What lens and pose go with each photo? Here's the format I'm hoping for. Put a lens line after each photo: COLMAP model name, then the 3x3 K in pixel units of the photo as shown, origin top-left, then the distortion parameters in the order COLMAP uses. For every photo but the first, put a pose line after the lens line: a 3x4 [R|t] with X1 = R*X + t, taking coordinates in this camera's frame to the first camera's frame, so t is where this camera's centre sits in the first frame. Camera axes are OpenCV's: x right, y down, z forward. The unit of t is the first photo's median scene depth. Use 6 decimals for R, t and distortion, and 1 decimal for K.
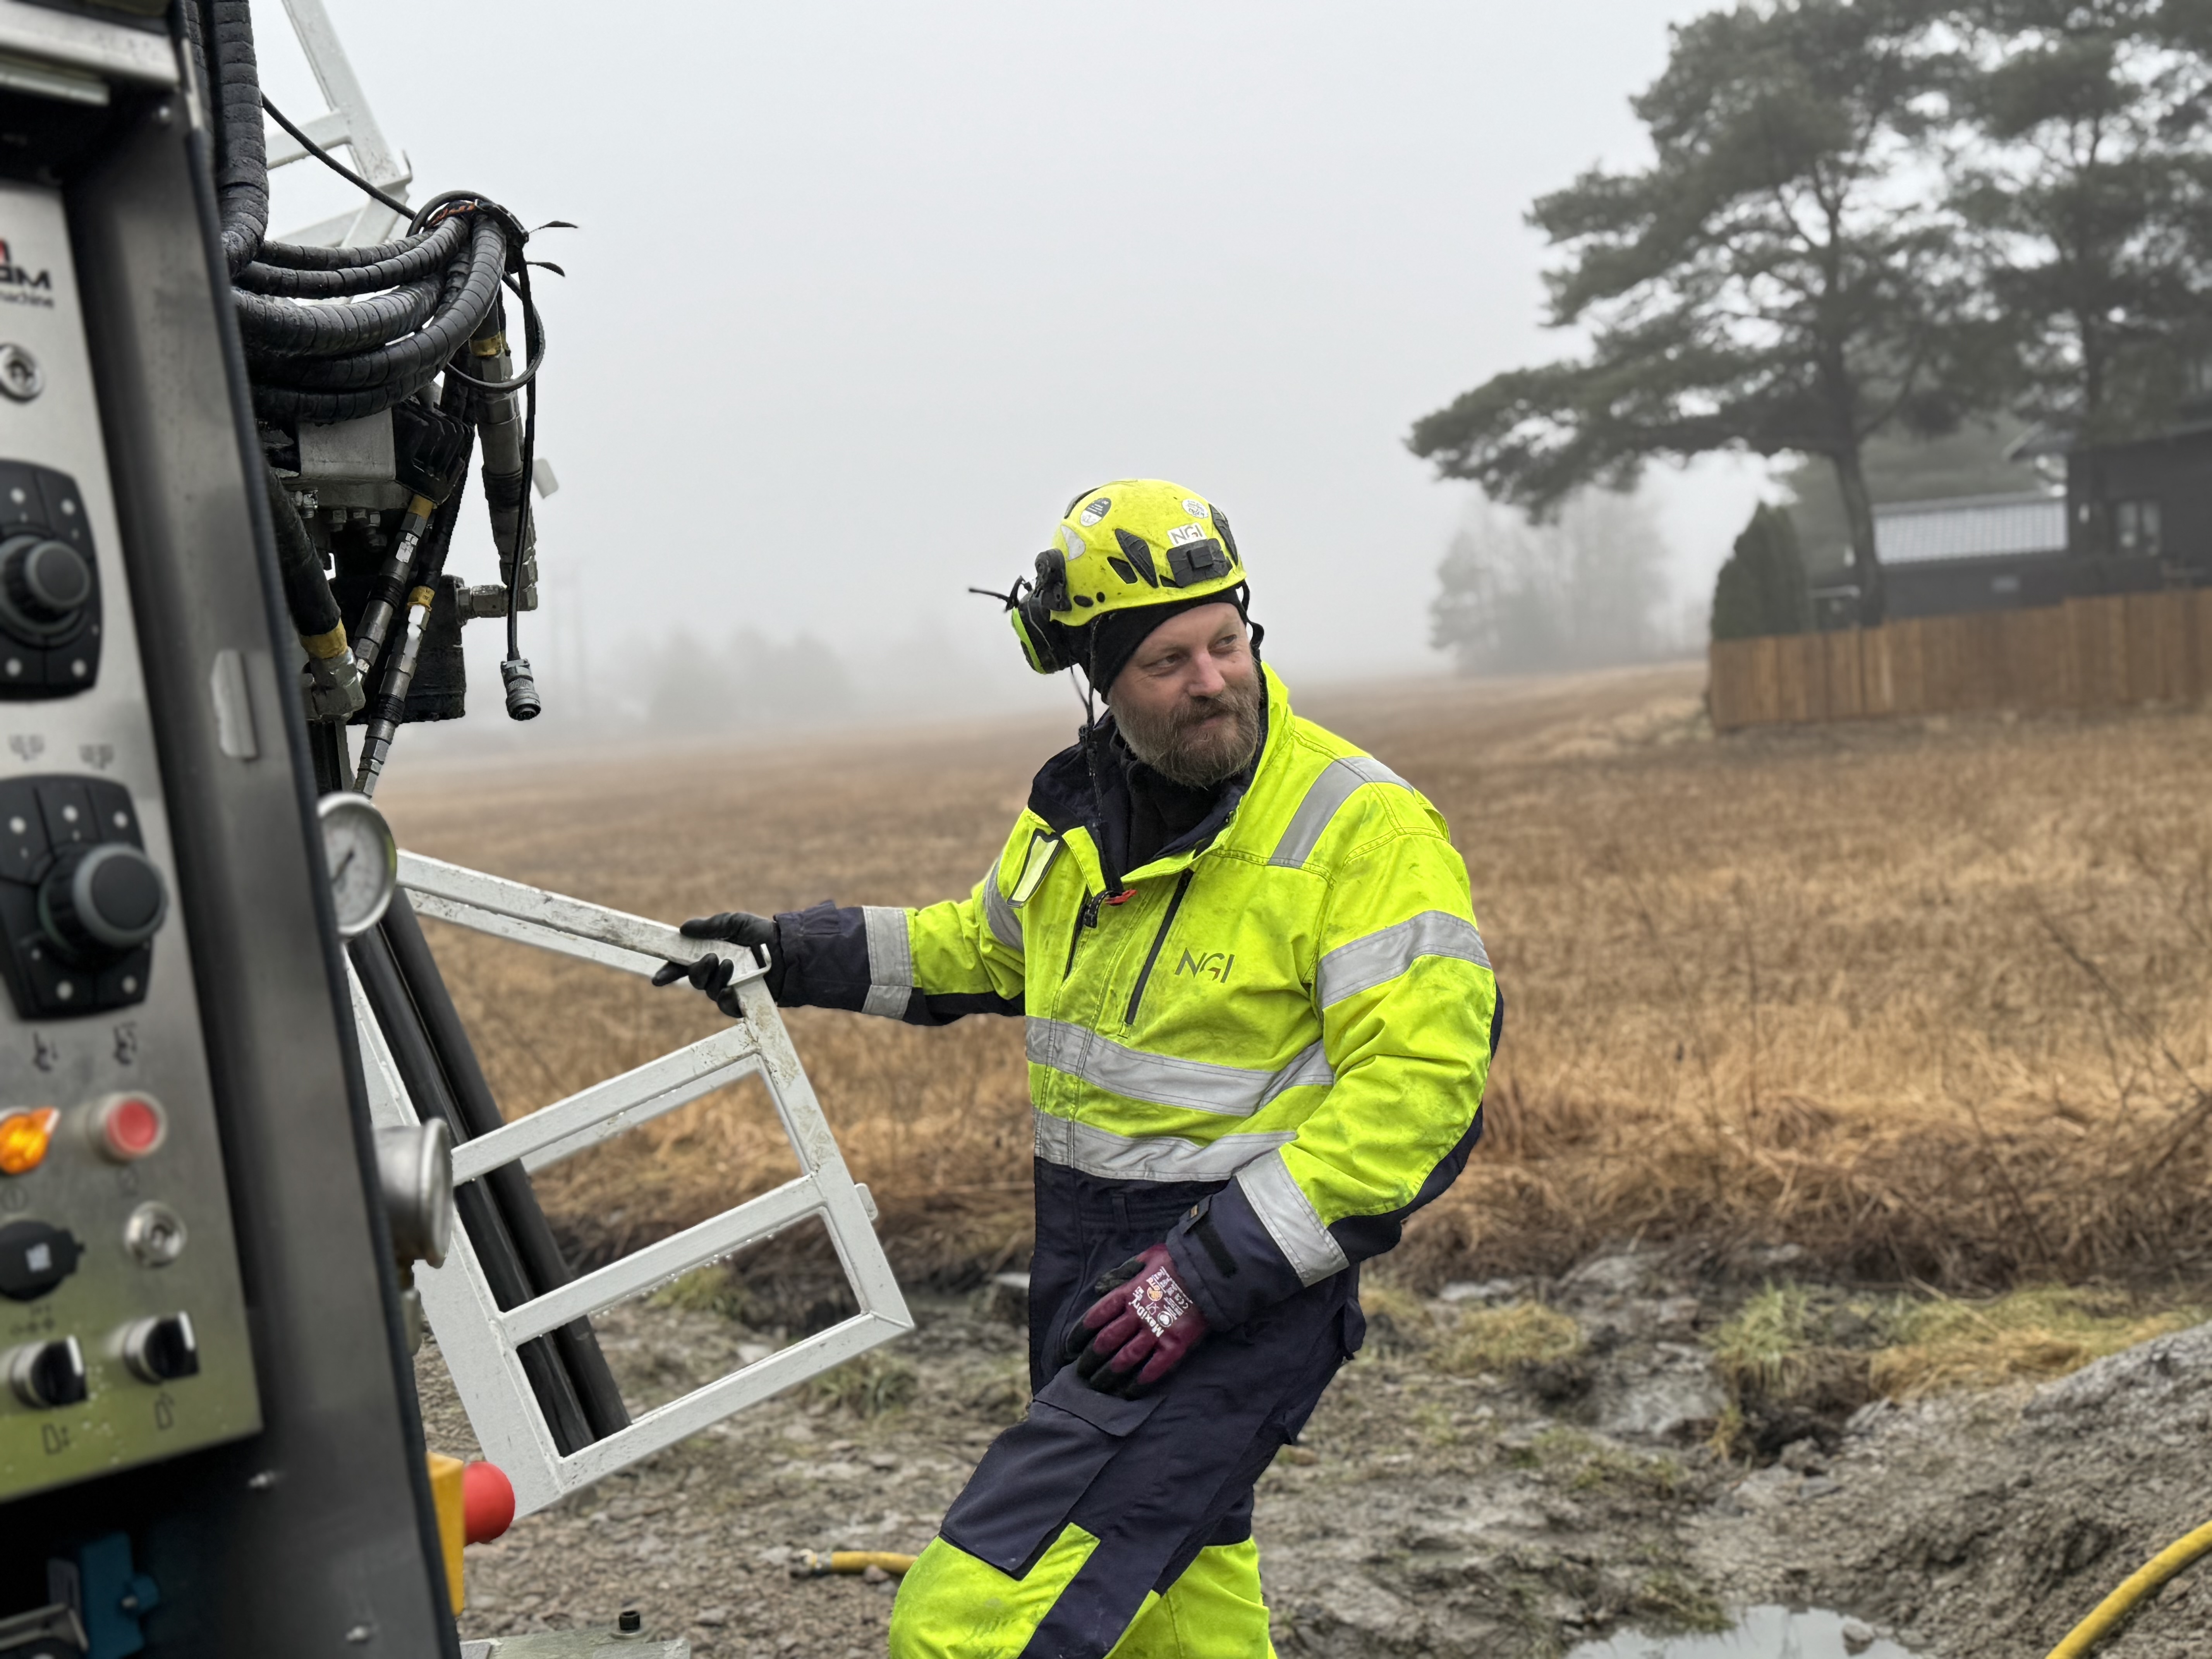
lens RADIAL K [[2692.8, 0, 1093.2], [0, 2692.8, 835.9], [0, 0, 1]] dist [0.170974, -0.371649]
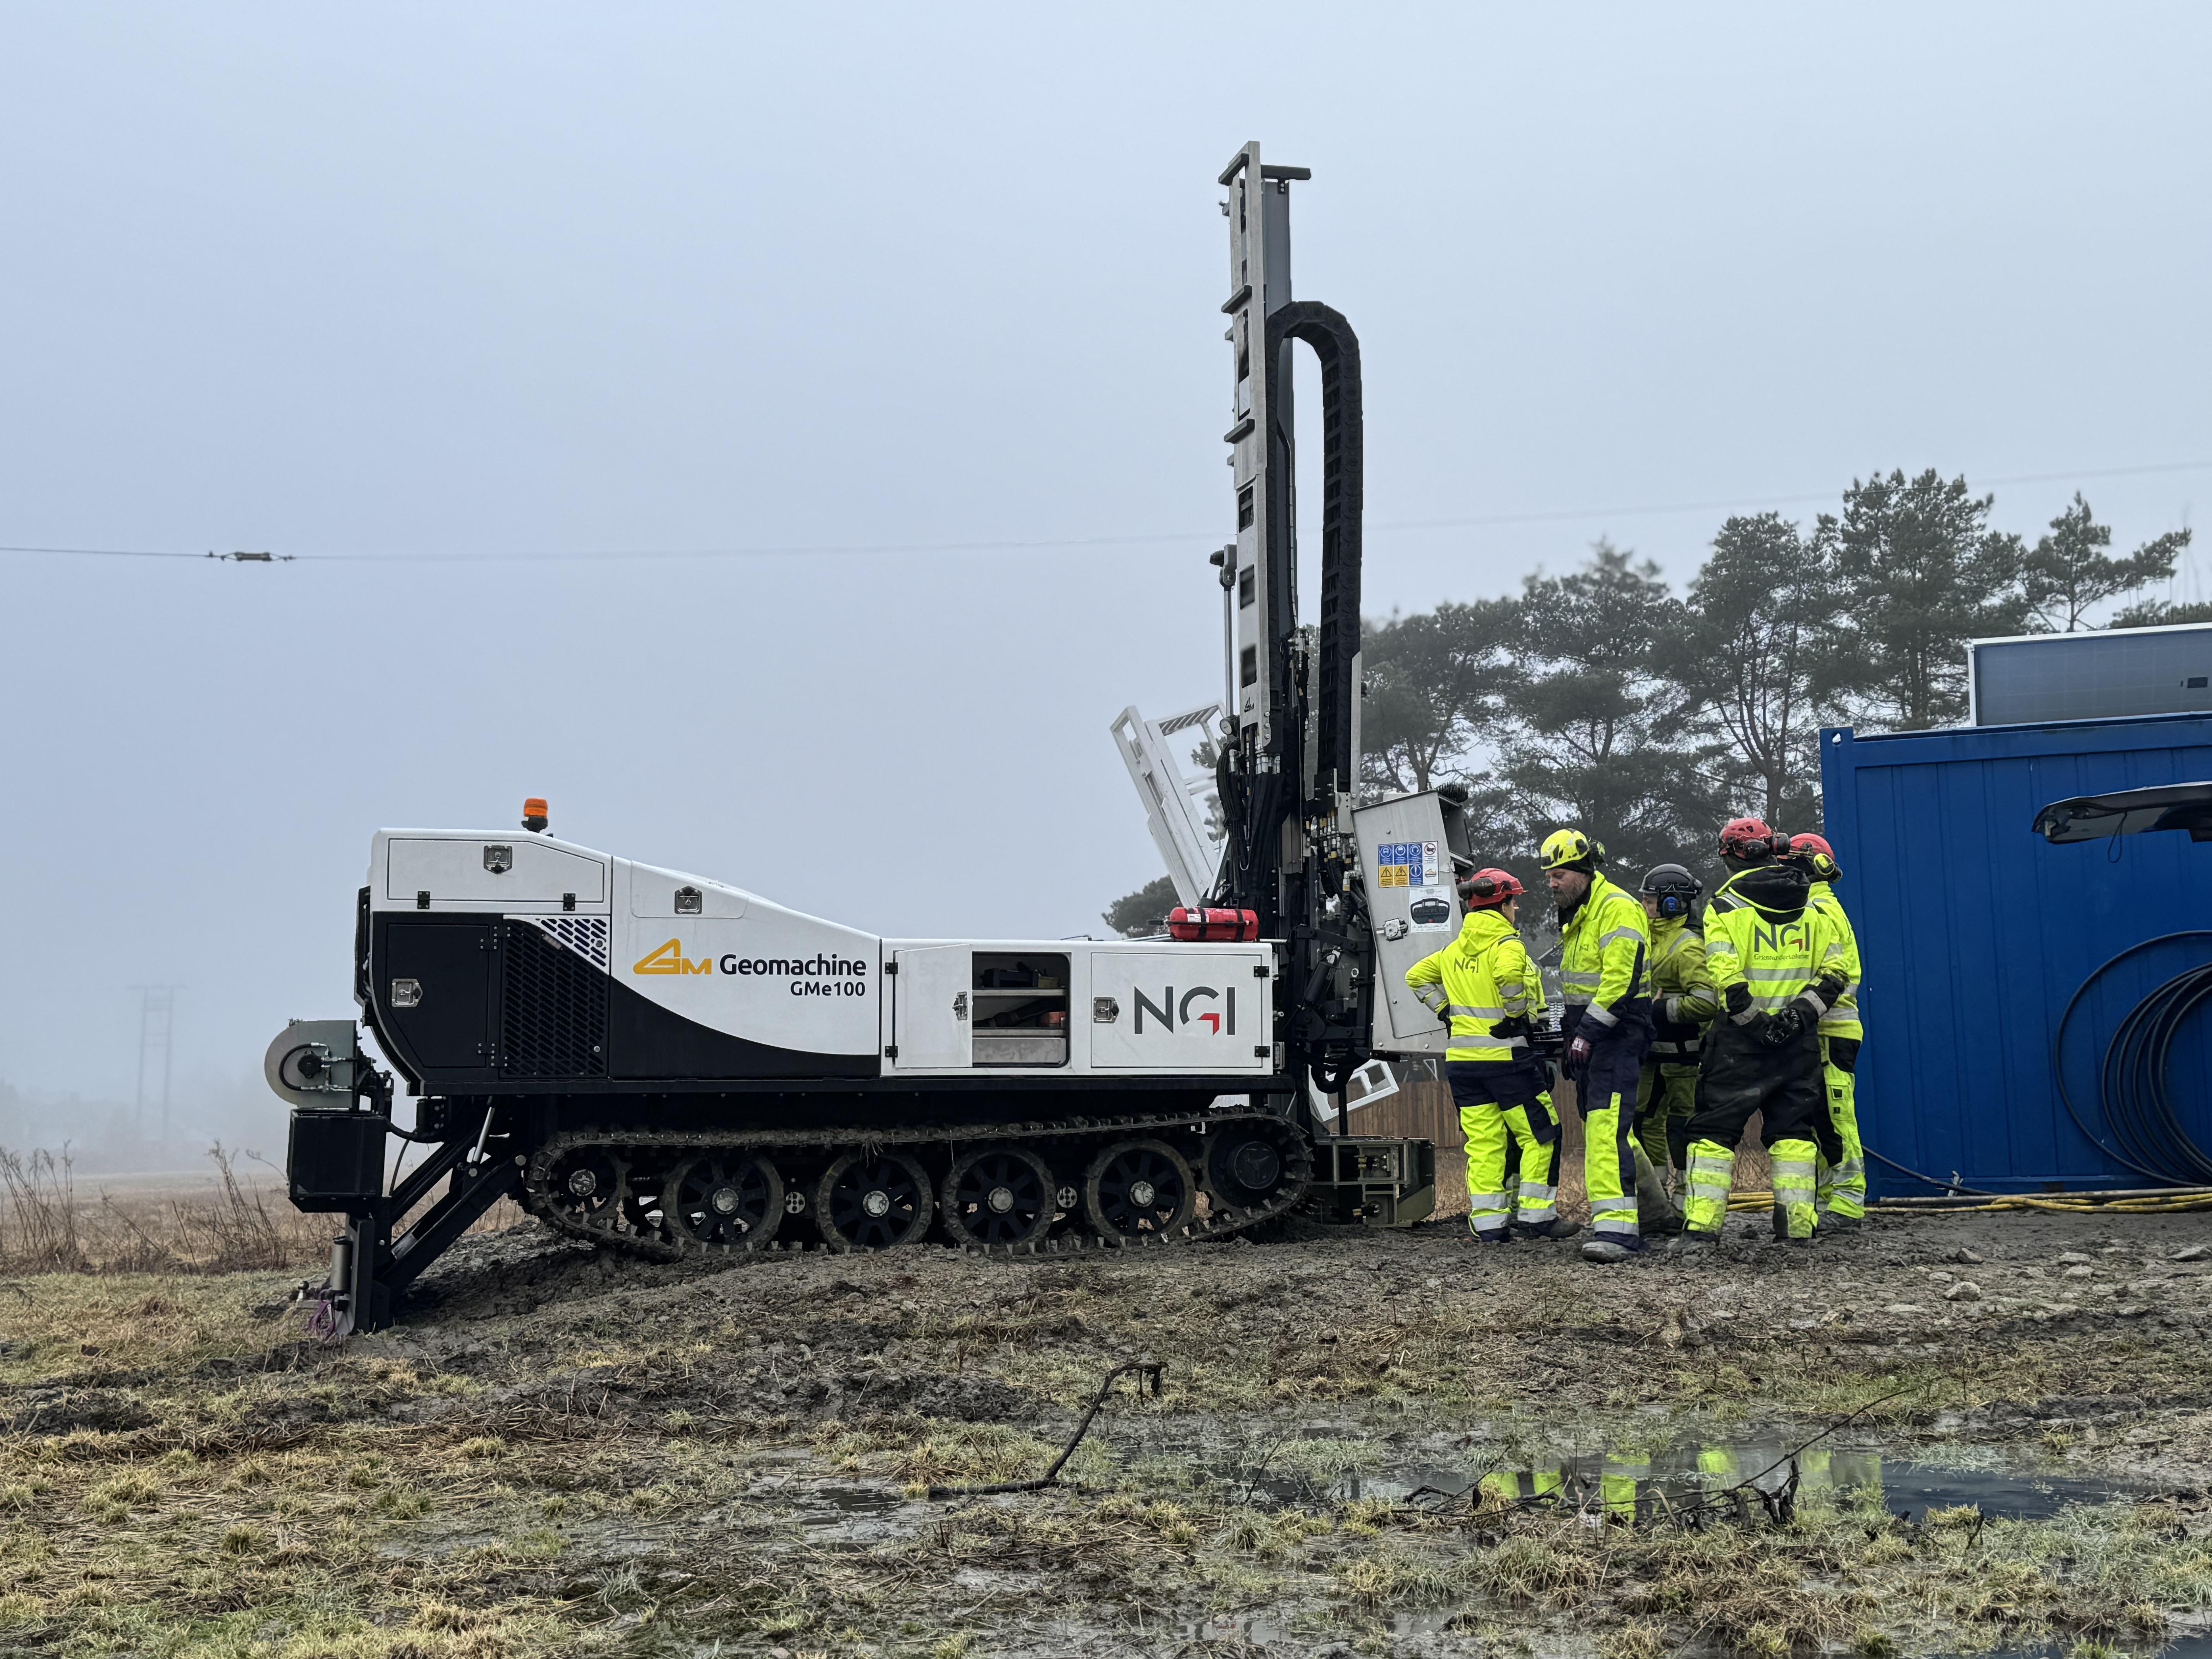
lens RADIAL K [[2682.9, 0, 1106.1], [0, 2682.9, 835.7], [0, 0, 1]] dist [0.202466, -0.446545]
pose [[0.983949, 0.068259, 0.164880, -0.109208], [-0.038699, 0.983584, -0.176251, 0.047171], [-0.174204, 0.167041, 0.970438, -0.279424]]
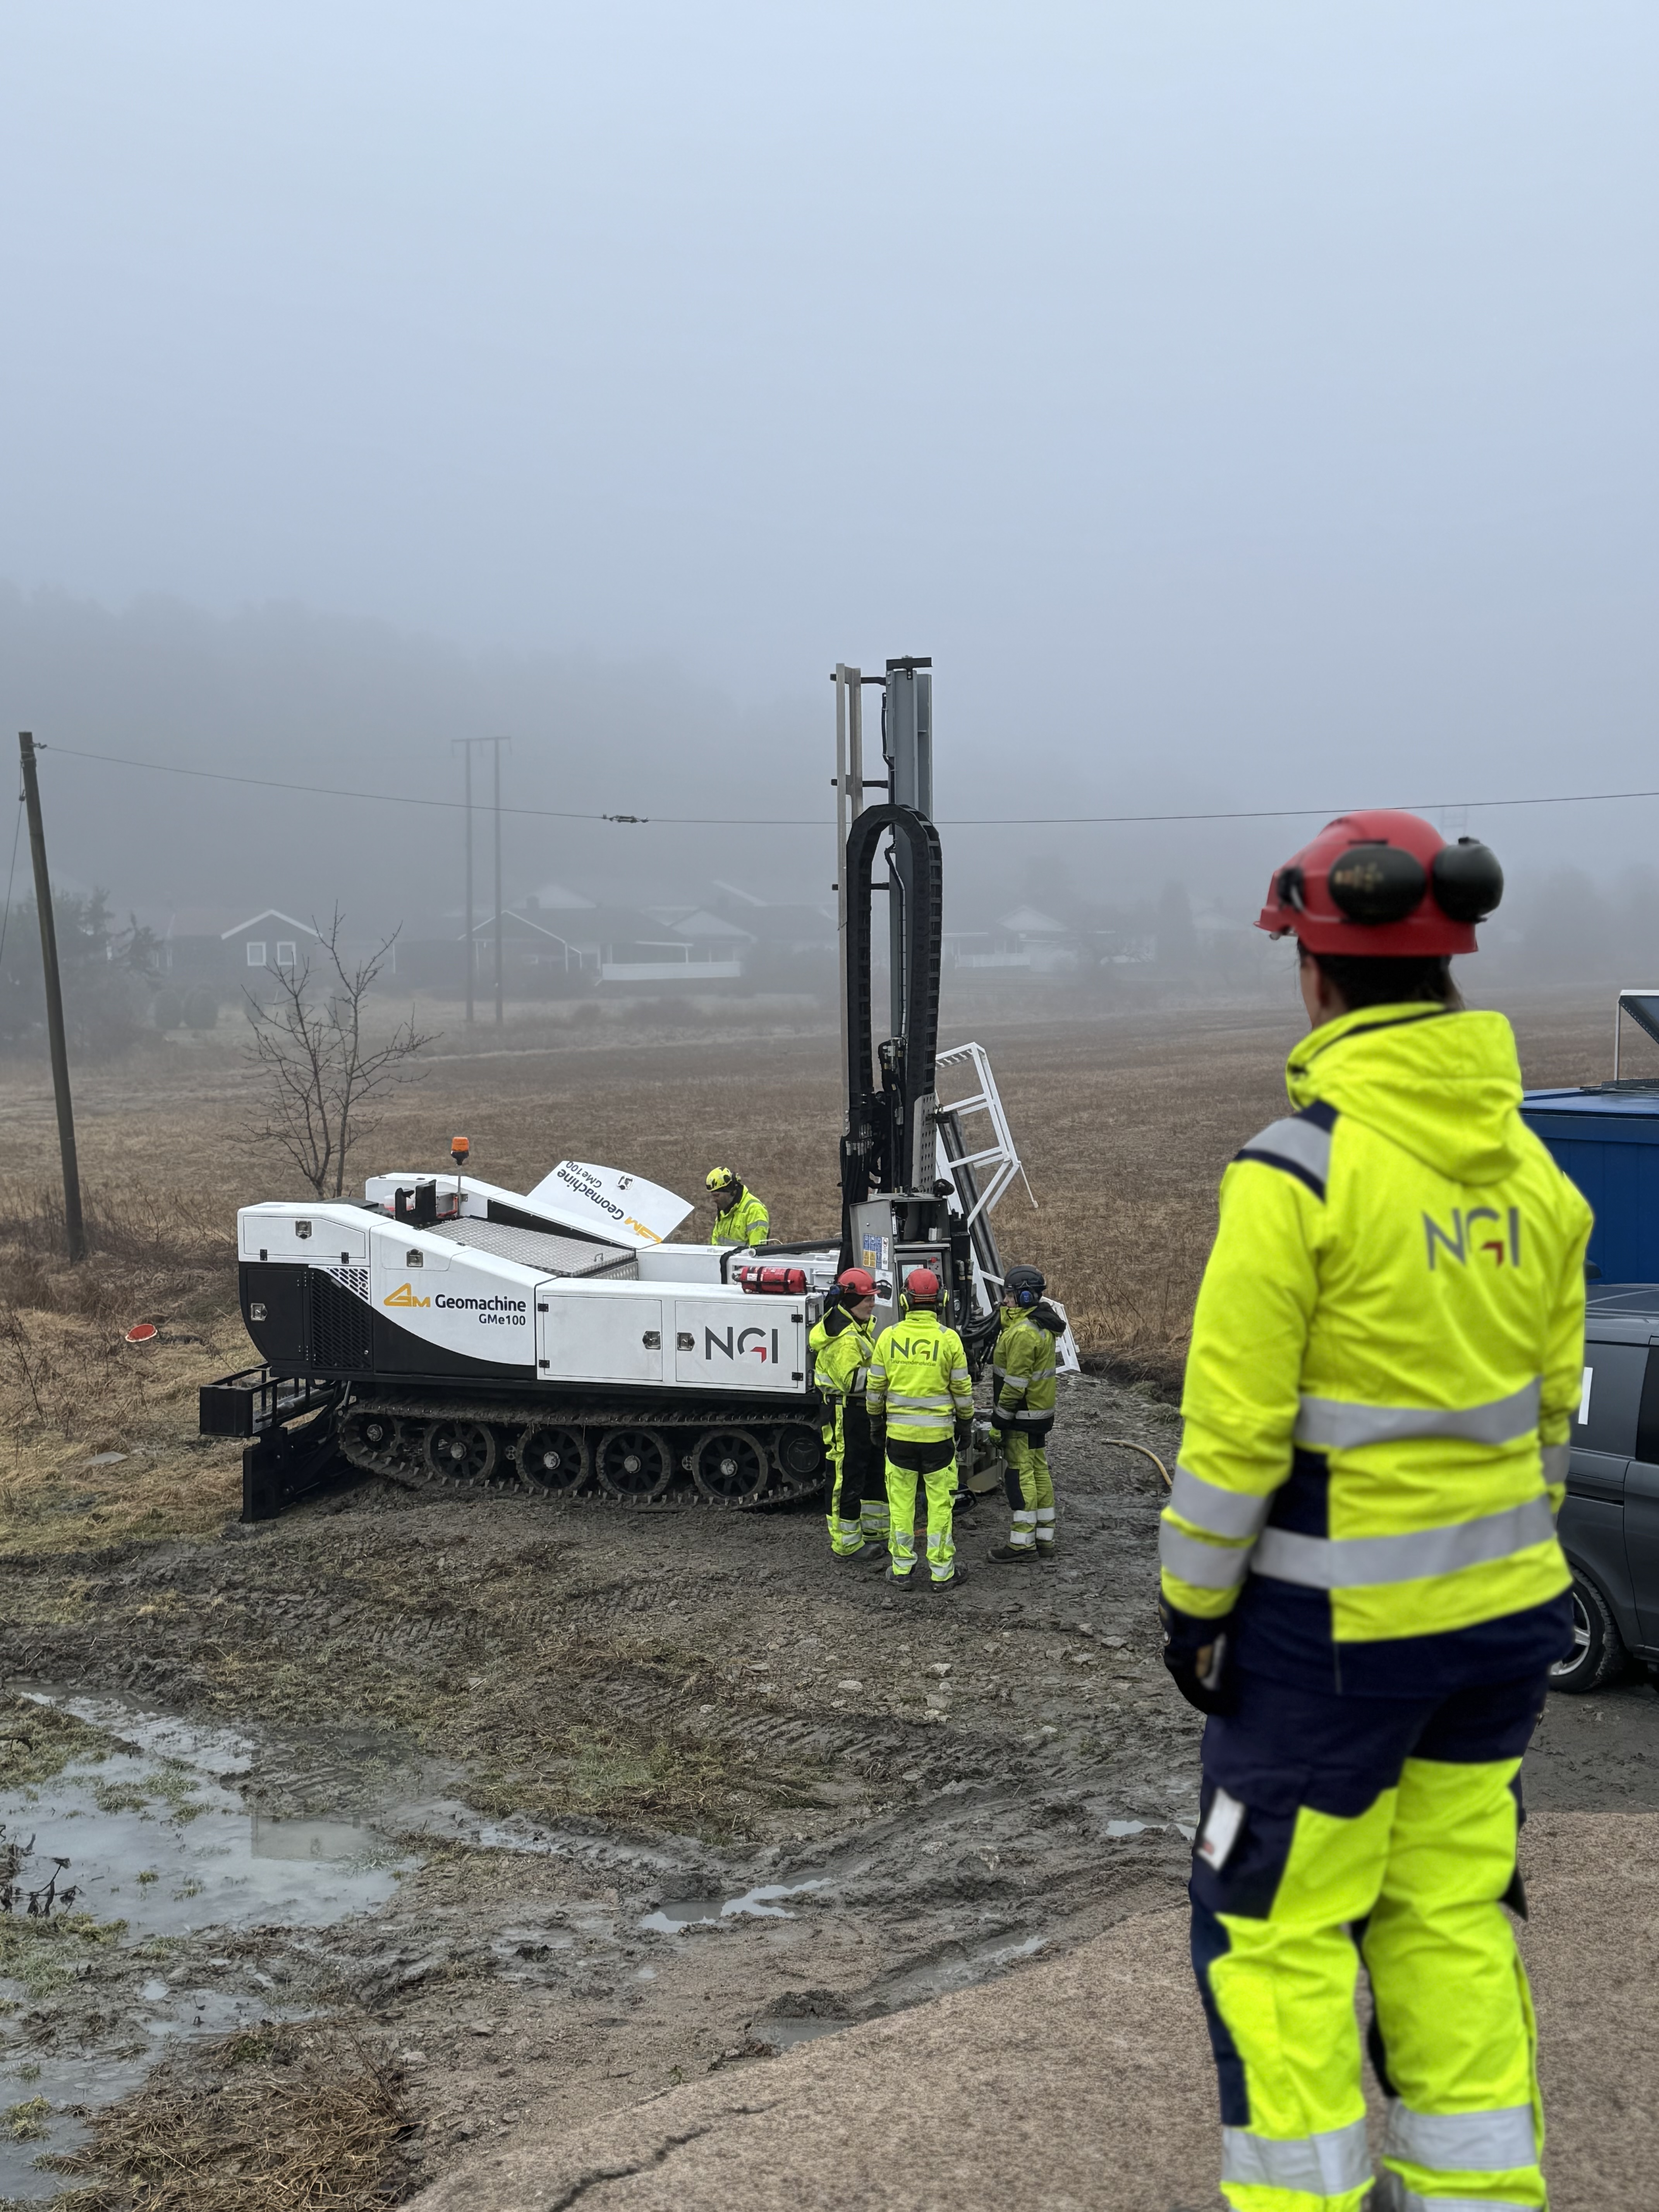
lens RADIAL K [[2692.8, 0, 858.0], [0, 2692.8, 1106.3], [0, 0, 1]] dist [0.170974, -0.371649]
pose [[0.911663, 0.084392, -0.402180, 0.146018], [-0.073952, 0.996400, 0.041446, -0.047609], [0.404230, -0.008042, 0.914622, -0.364388]]
